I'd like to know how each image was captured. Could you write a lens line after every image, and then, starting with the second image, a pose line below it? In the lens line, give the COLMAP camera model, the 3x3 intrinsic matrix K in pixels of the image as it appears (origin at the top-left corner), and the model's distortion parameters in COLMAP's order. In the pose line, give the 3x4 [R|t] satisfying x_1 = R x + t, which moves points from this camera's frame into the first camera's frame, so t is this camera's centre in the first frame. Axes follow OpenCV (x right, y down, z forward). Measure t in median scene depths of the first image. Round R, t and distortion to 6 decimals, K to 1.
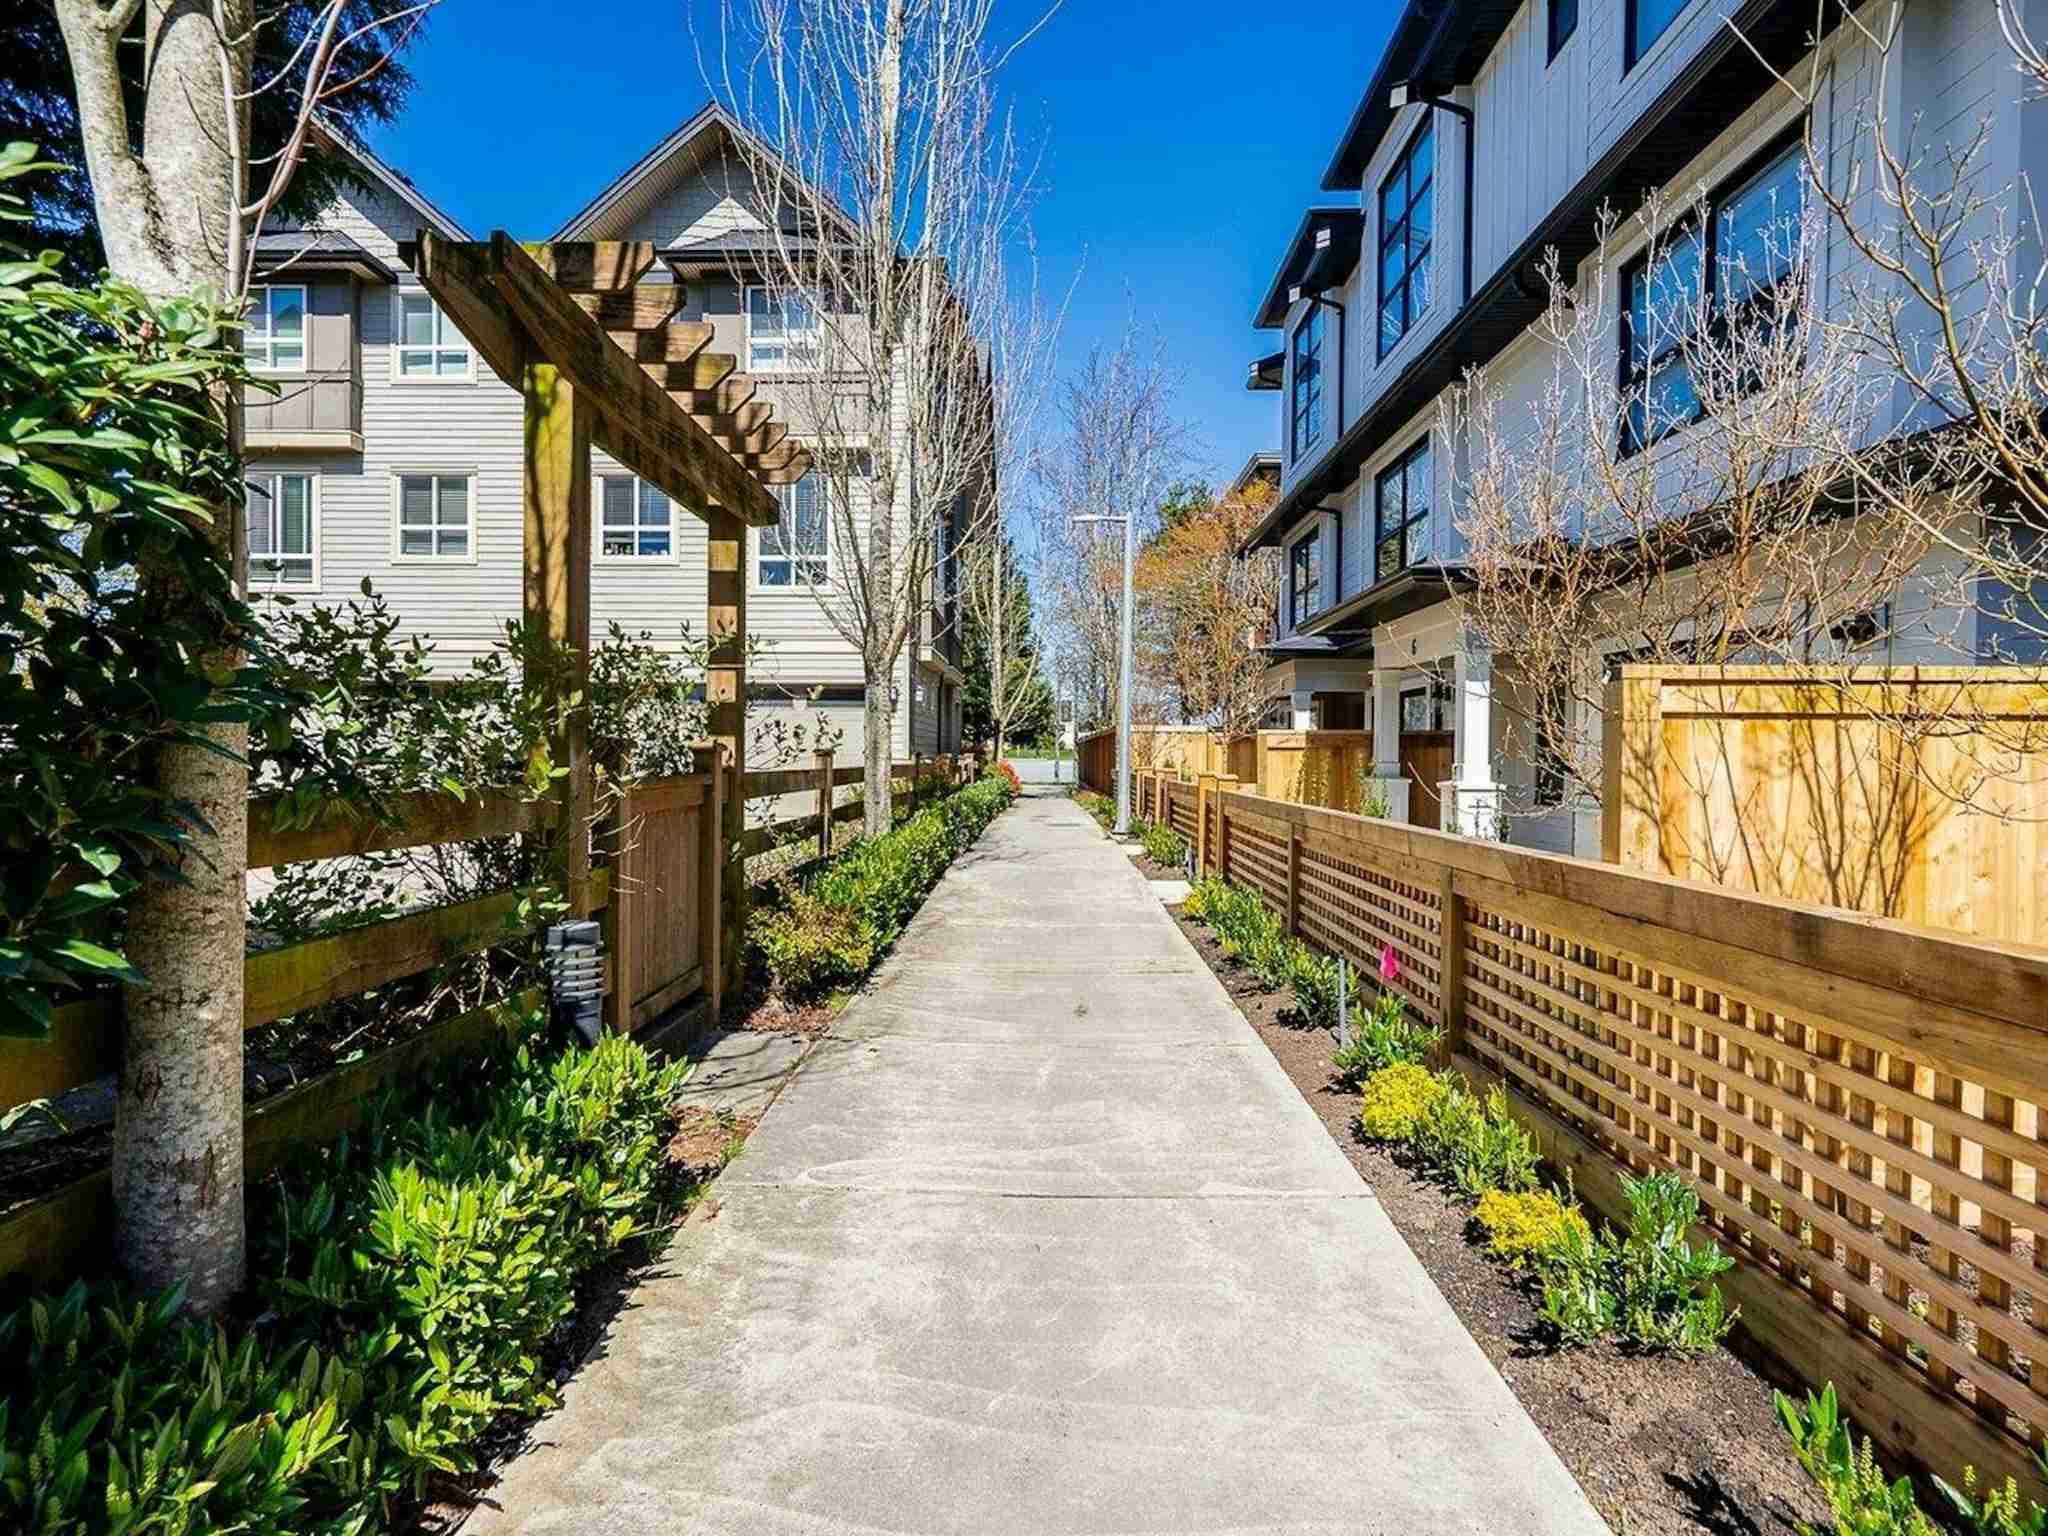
lens RADIAL K [[1030.6, 0, 1029.8], [0, 1030.6, 771.0], [0, 0, 1]] dist [-0.001933, 0.000019]
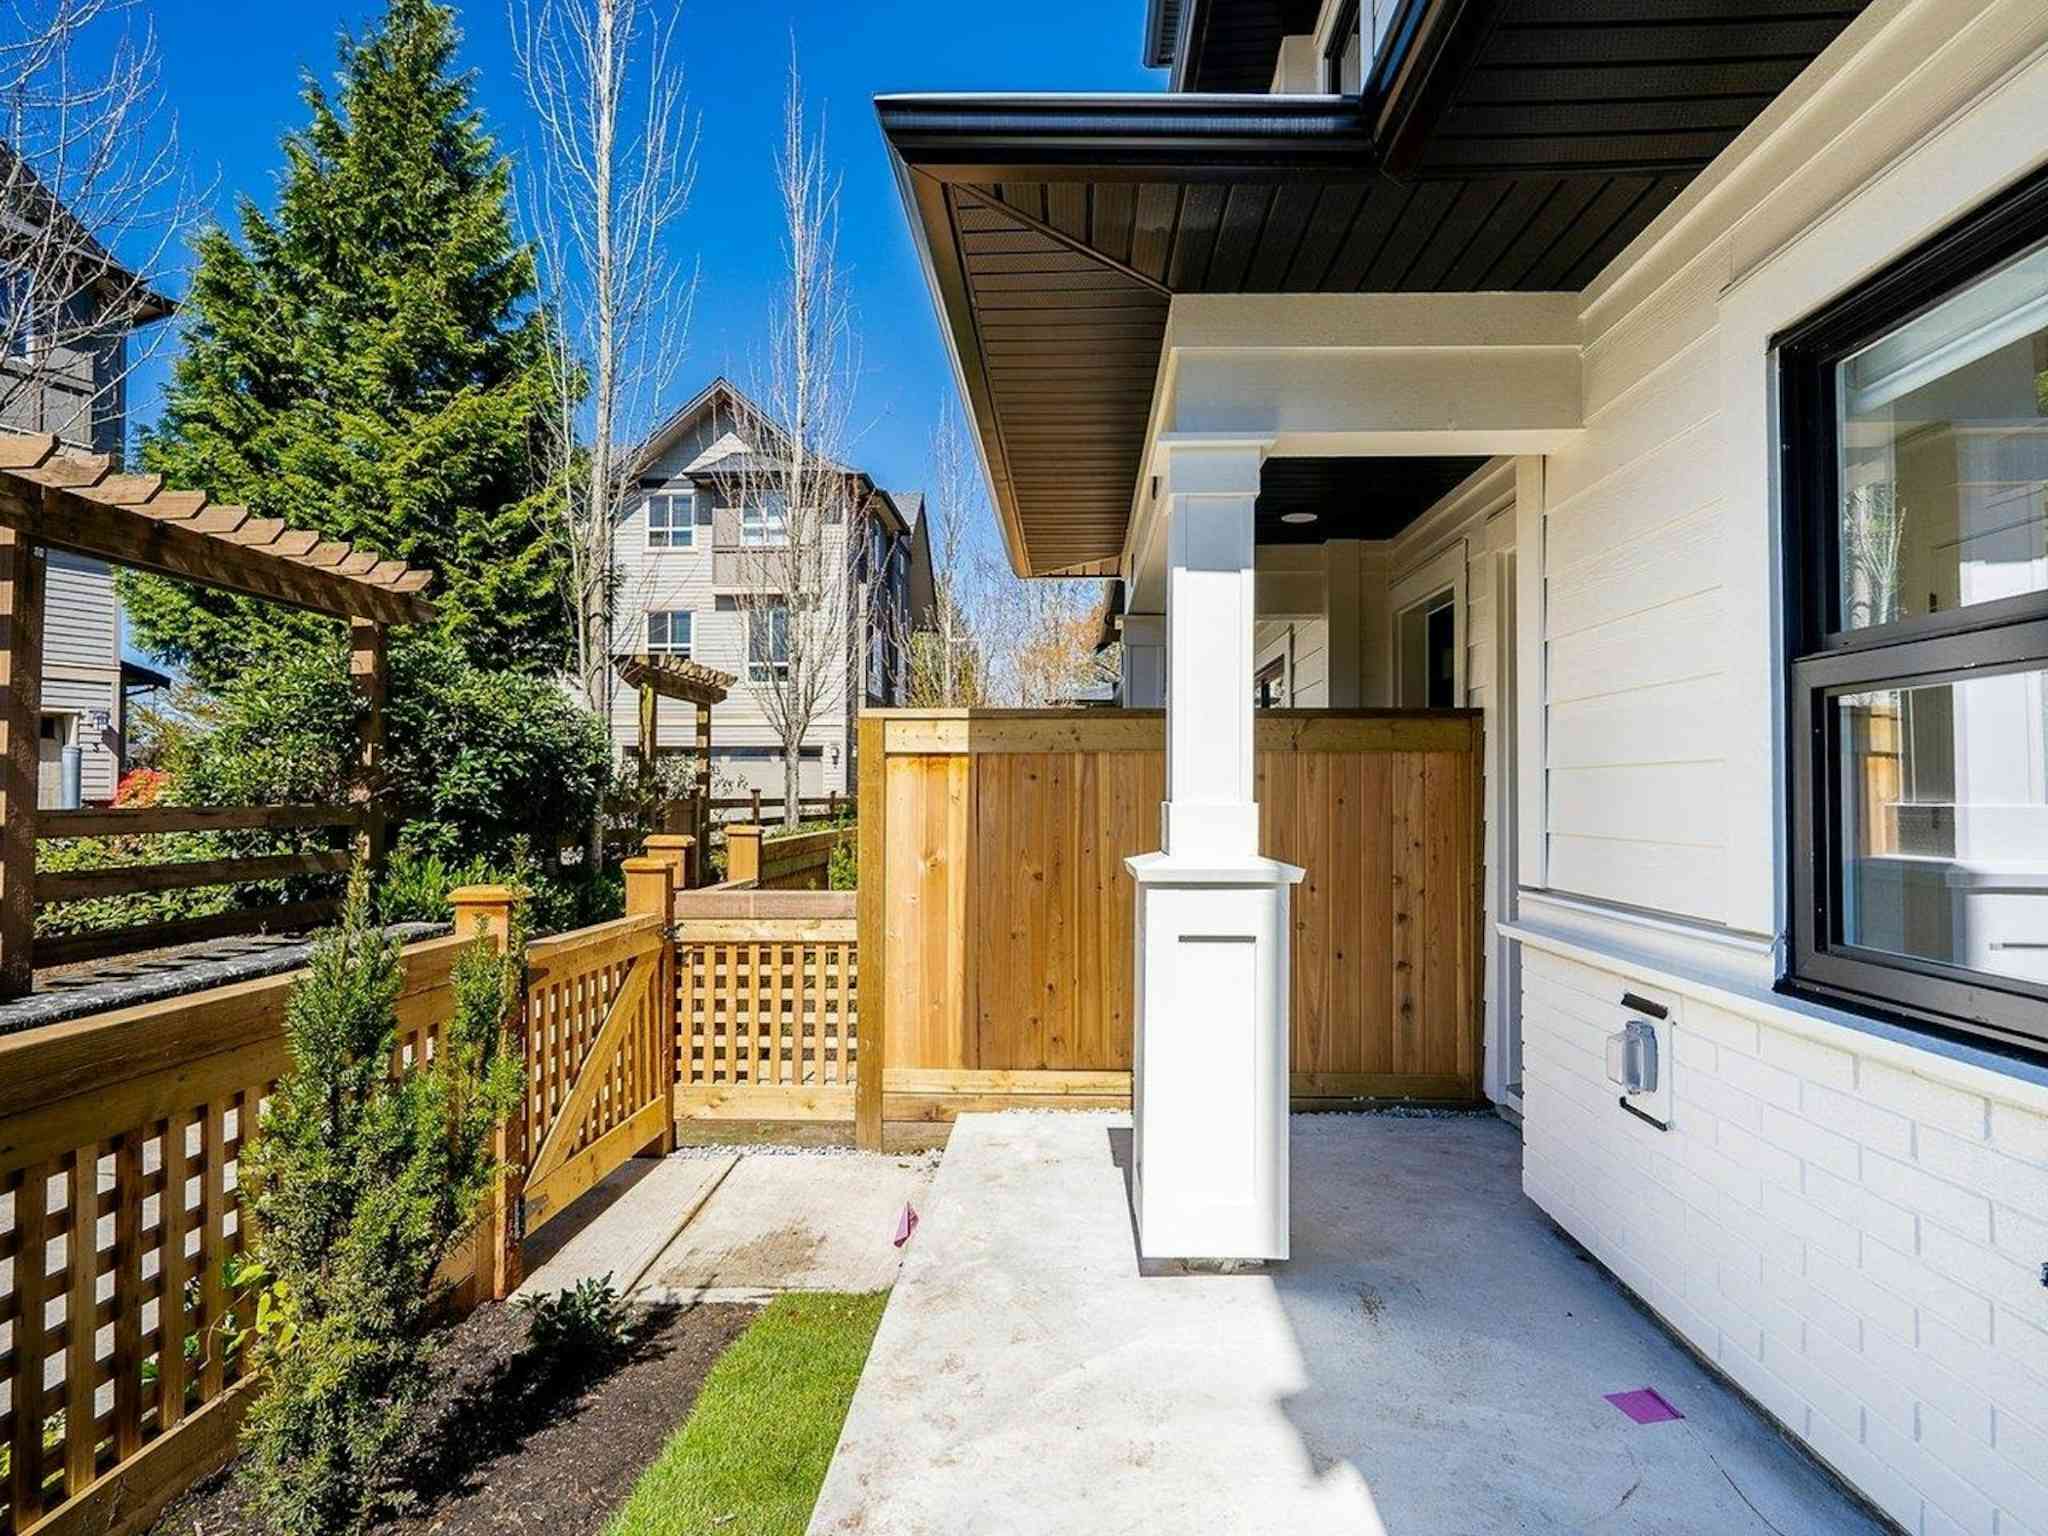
lens RADIAL K [[1030.6, 0, 1029.8], [0, 1030.6, 771.0], [0, 0, 1]] dist [-0.001933, 0.000019]
pose [[0.999529, -0.013995, -0.027302, 0.569086], [0.012975, 0.999225, -0.037169, 0.036112], [0.027801, 0.036798, 0.998936, -1.496953]]
